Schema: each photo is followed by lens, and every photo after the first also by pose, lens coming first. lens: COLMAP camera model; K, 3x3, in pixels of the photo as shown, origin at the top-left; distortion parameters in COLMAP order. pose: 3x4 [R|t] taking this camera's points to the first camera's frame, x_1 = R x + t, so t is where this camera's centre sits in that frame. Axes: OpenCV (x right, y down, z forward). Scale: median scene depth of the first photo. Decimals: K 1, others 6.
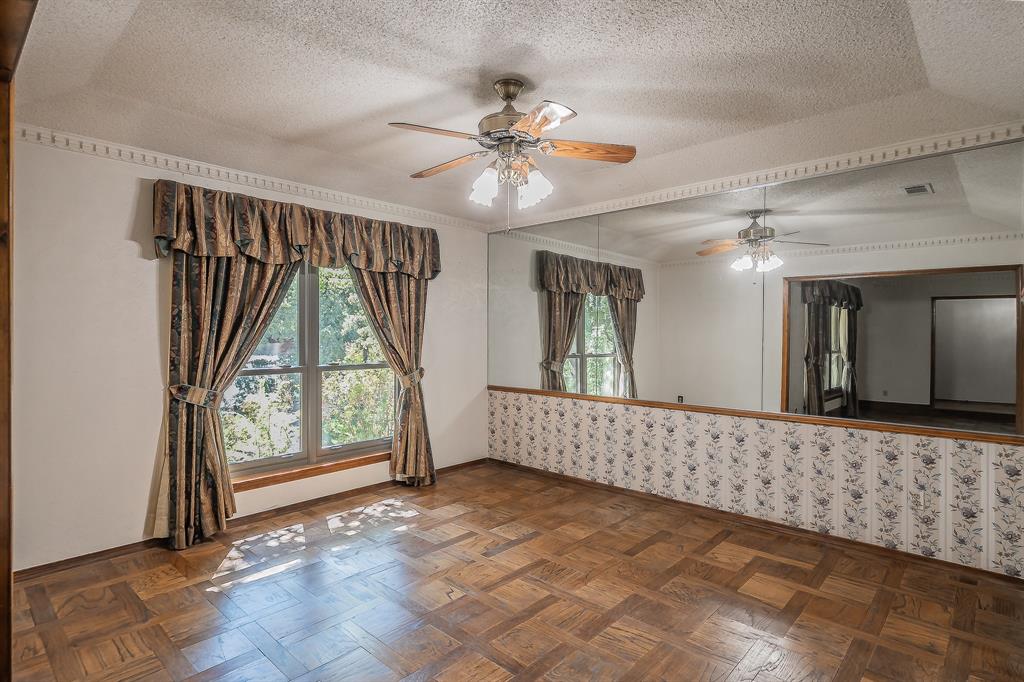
lens RADIAL K [[514.0, 0, 509.5], [0, 514.0, 336.2], [0, 0, 1]] dist [-0.001037, 0.000060]
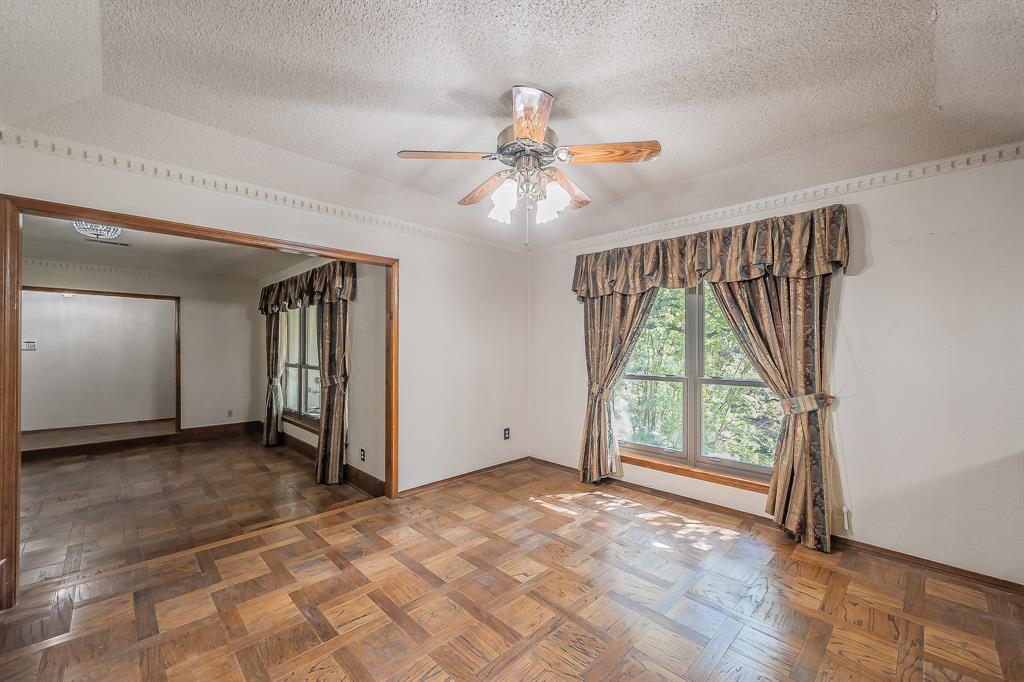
lens RADIAL K [[408.7, 0, 508.5], [0, 408.7, 339.4], [0, 0, 1]] dist [-0.001964, -0.000116]
pose [[-0.038809, -0.026704, -0.998890, 0.555062], [-0.011930, 0.999584, -0.026259, 0.004779], [0.999175, 0.010898, -0.039111, 0.692754]]
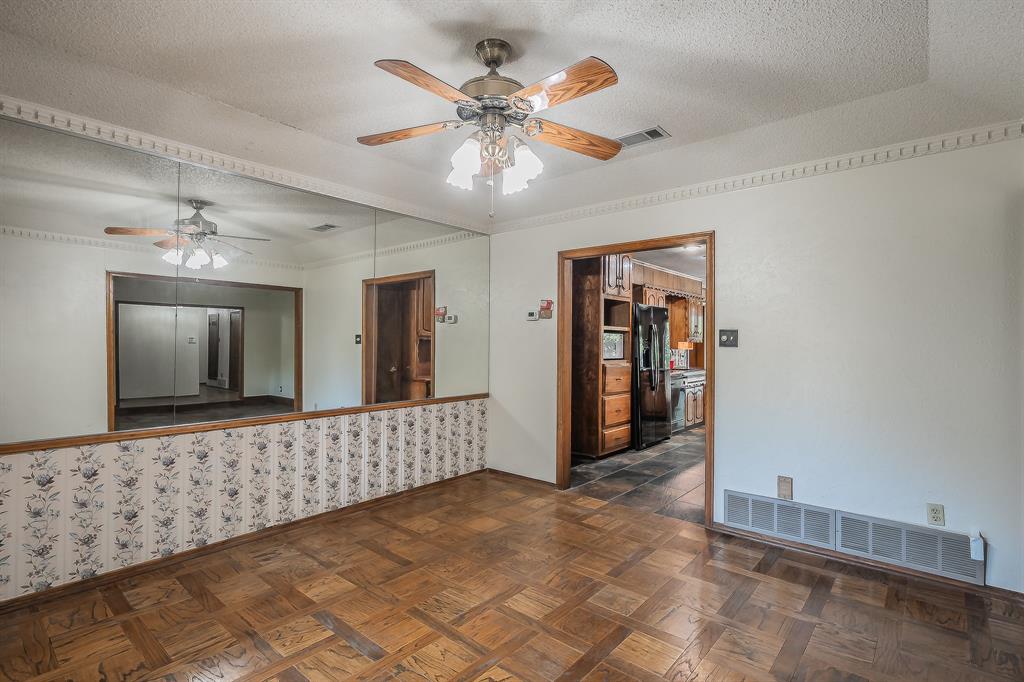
lens RADIAL K [[495.2, 0, 512.0], [0, 495.2, 341.0], [0, 0, 1]] dist [0.003735, 0.000372]
pose [[-0.063803, 0.014549, 0.997856, -0.588040], [0.000092, 0.999894, -0.014573, 0.019232], [-0.997962, -0.000838, -0.063798, 0.710345]]
